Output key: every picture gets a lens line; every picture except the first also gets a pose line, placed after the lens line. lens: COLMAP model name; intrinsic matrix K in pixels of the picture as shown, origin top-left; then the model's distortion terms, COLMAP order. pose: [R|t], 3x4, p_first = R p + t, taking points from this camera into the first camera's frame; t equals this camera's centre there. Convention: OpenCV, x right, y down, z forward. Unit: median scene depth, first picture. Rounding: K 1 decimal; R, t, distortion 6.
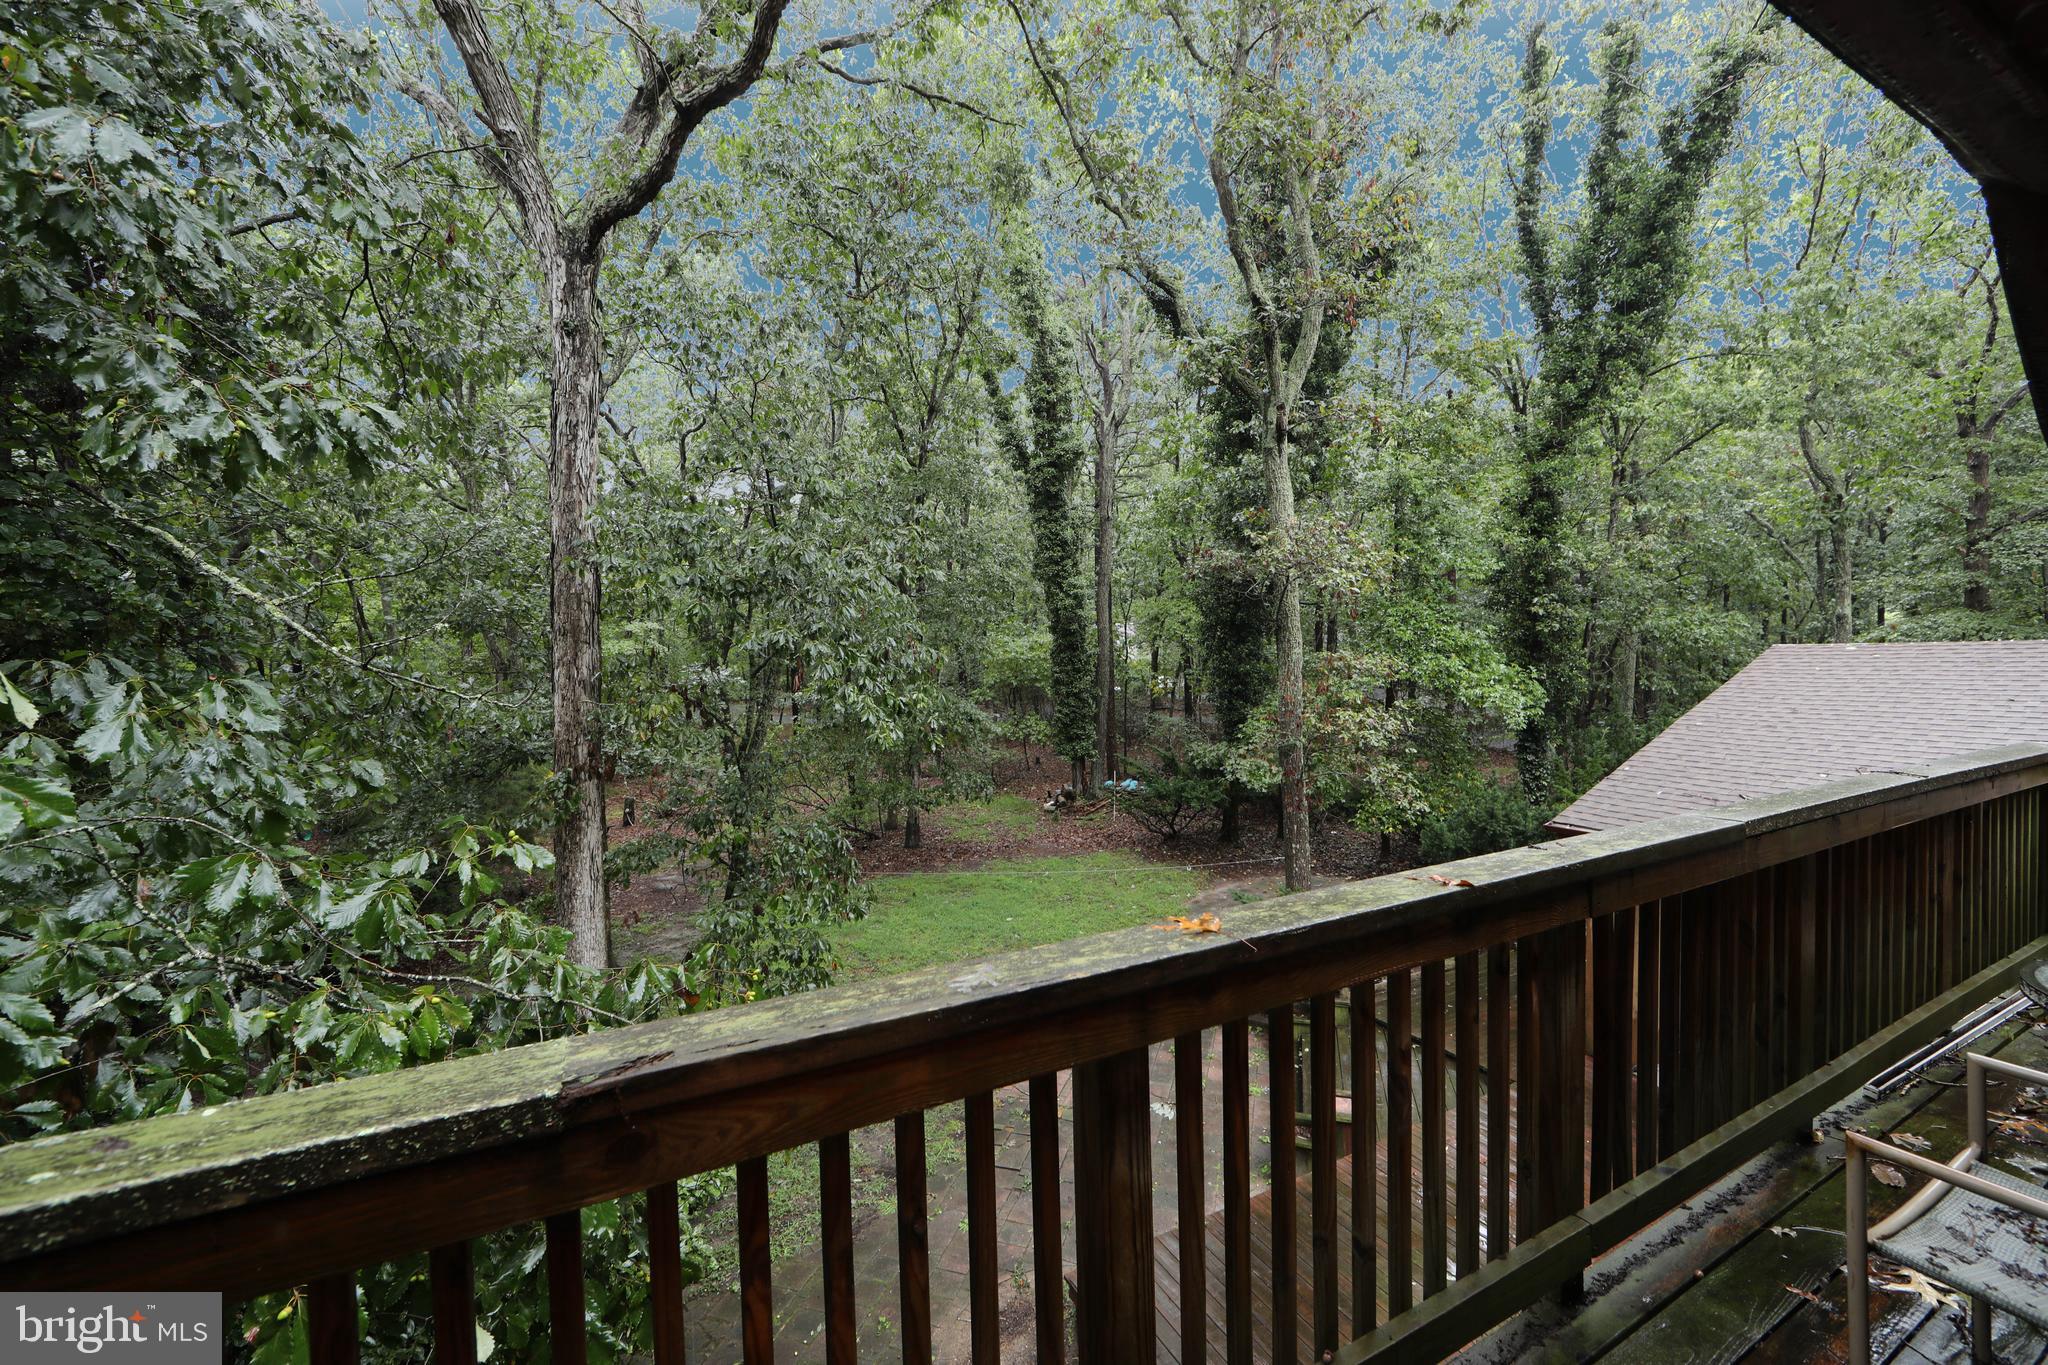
lens RADIAL K [[805.9, 0, 1026.1], [0, 805.9, 681.5], [0, 0, 1]] dist [-0.005359, -0.000344]
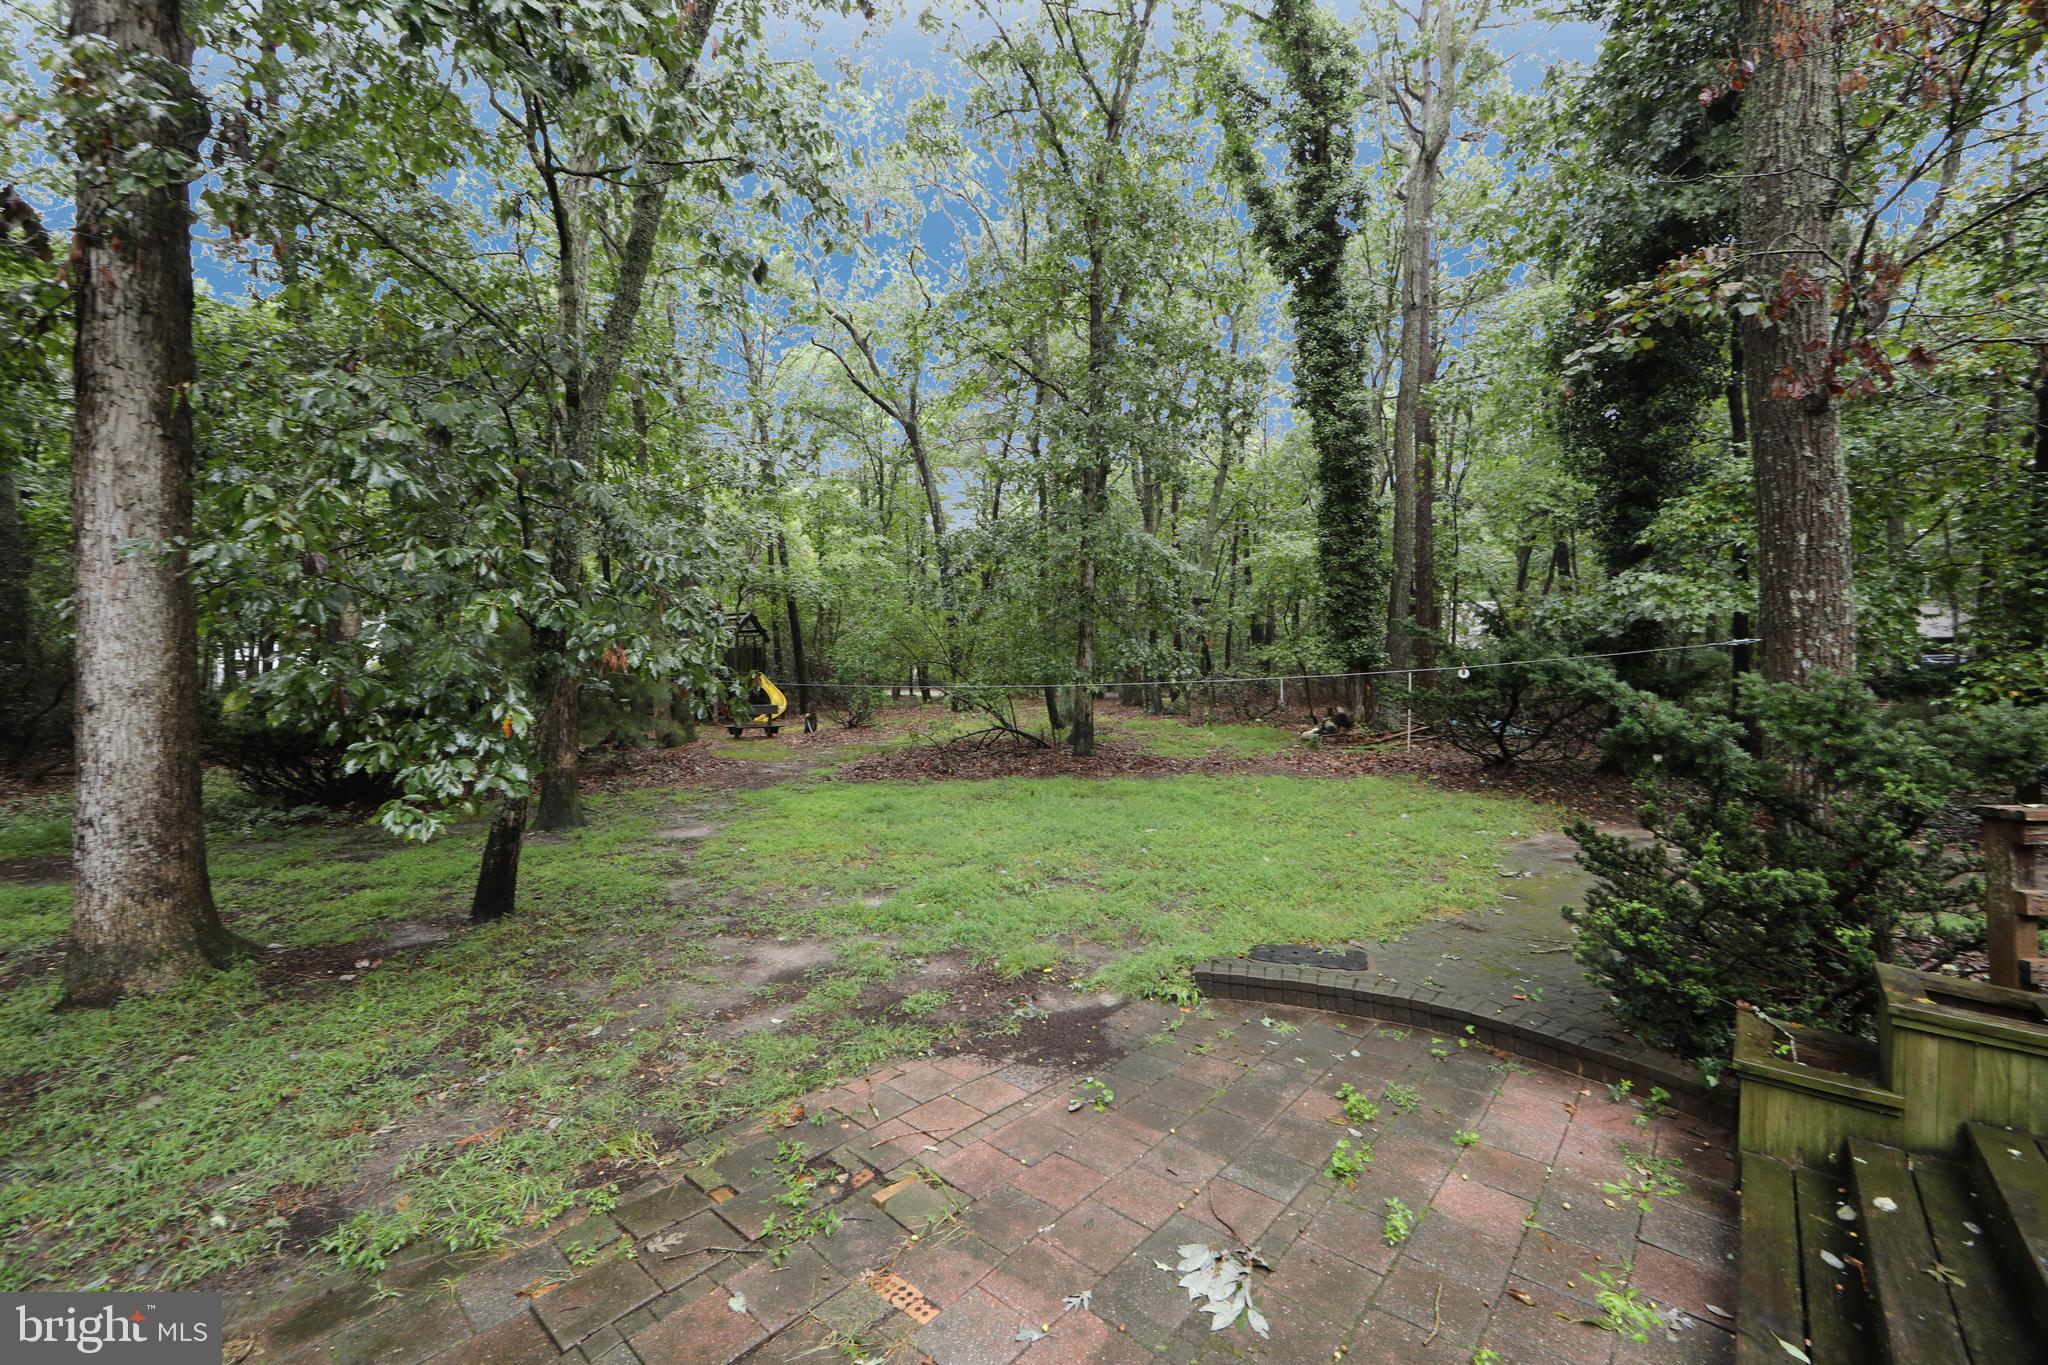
lens RADIAL K [[805.9, 0, 1021.2], [0, 805.9, 683.5], [0, 0, 1]] dist [-0.005359, -0.000344]
pose [[0.913827, 0.021329, -0.405543, 0.084239], [-0.026413, 0.999627, -0.006944, 0.127680], [0.405243, 0.017057, 0.914050, 0.276934]]
